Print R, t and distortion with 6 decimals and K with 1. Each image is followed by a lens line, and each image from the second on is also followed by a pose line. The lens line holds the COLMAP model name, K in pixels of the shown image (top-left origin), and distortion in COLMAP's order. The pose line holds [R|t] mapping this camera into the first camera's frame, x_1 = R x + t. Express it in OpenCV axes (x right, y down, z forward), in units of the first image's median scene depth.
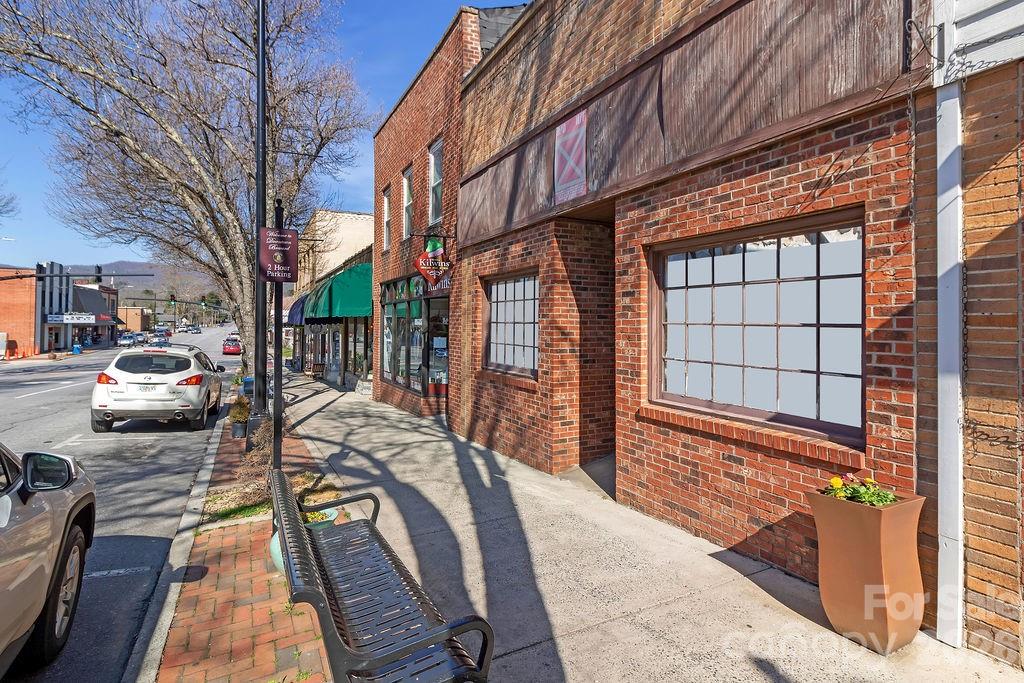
lens RADIAL K [[519.7, 0, 508.2], [0, 519.7, 316.9], [0, 0, 1]] dist [-0.001293, 0.000025]
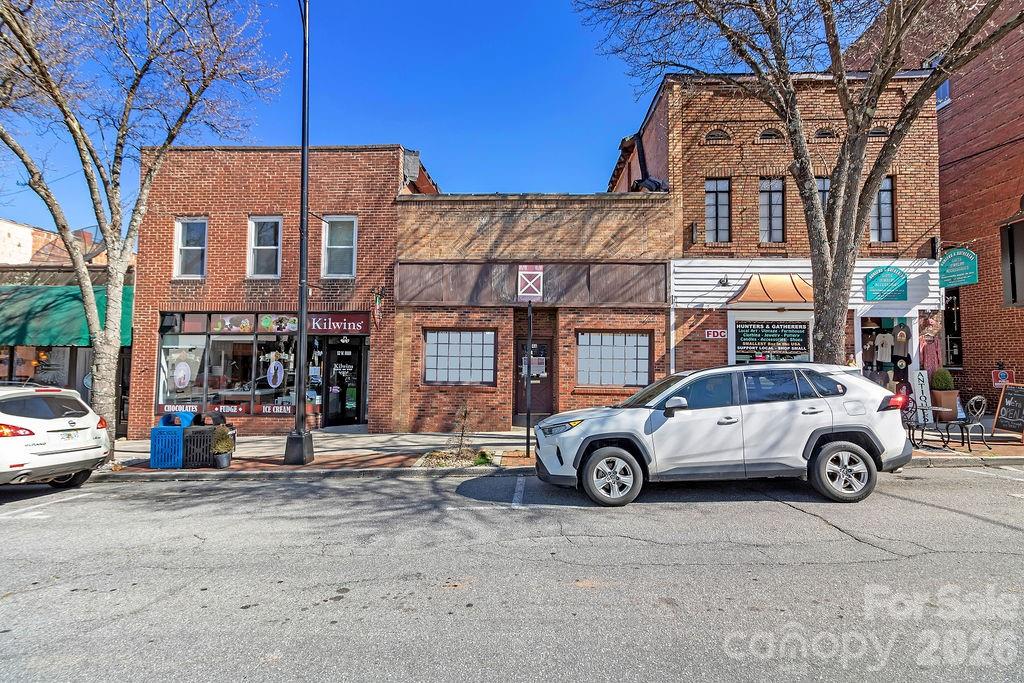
lens RADIAL K [[469.5, 0, 508.2], [0, 469.5, 327.4], [0, 0, 1]] dist [-0.000066, 0.000317]
pose [[0.488890, 0.055968, 0.870548, -1.902011], [-0.020224, 0.998399, -0.052831, -0.009017], [-0.872111, 0.008223, 0.489239, 0.114004]]
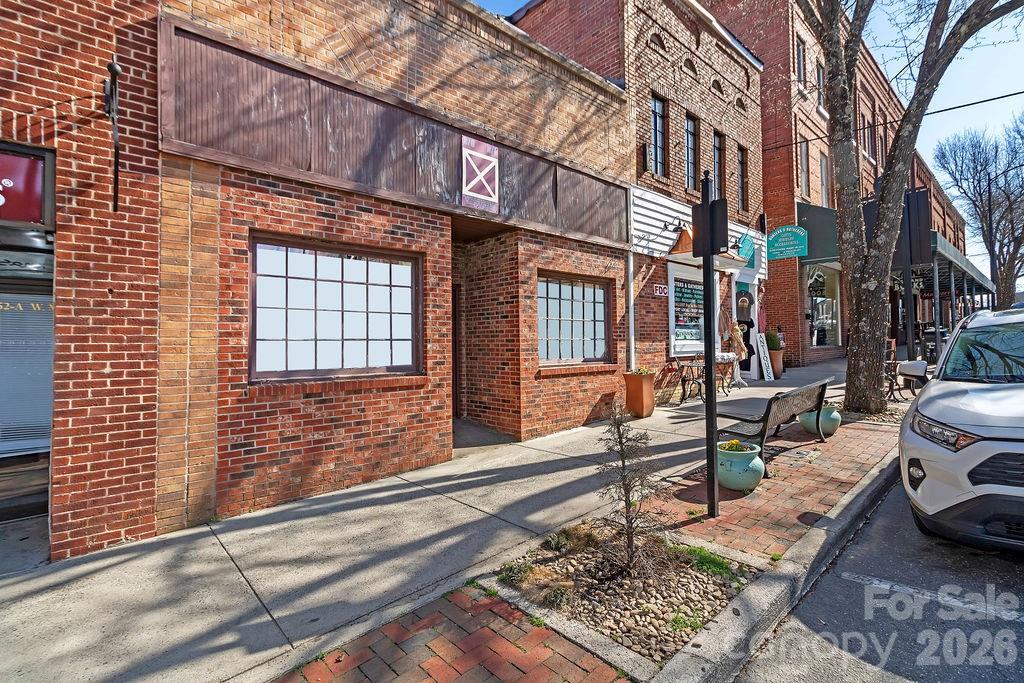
lens RADIAL K [[470.2, 0, 505.4], [0, 470.2, 330.2], [0, 0, 1]] dist [0.002730, 0.000416]
pose [[-0.256140, 0.024542, 0.966328, -1.041850], [-0.000683, 0.999673, -0.025570, 0.083970], [-0.966639, -0.007210, -0.256040, 1.386754]]
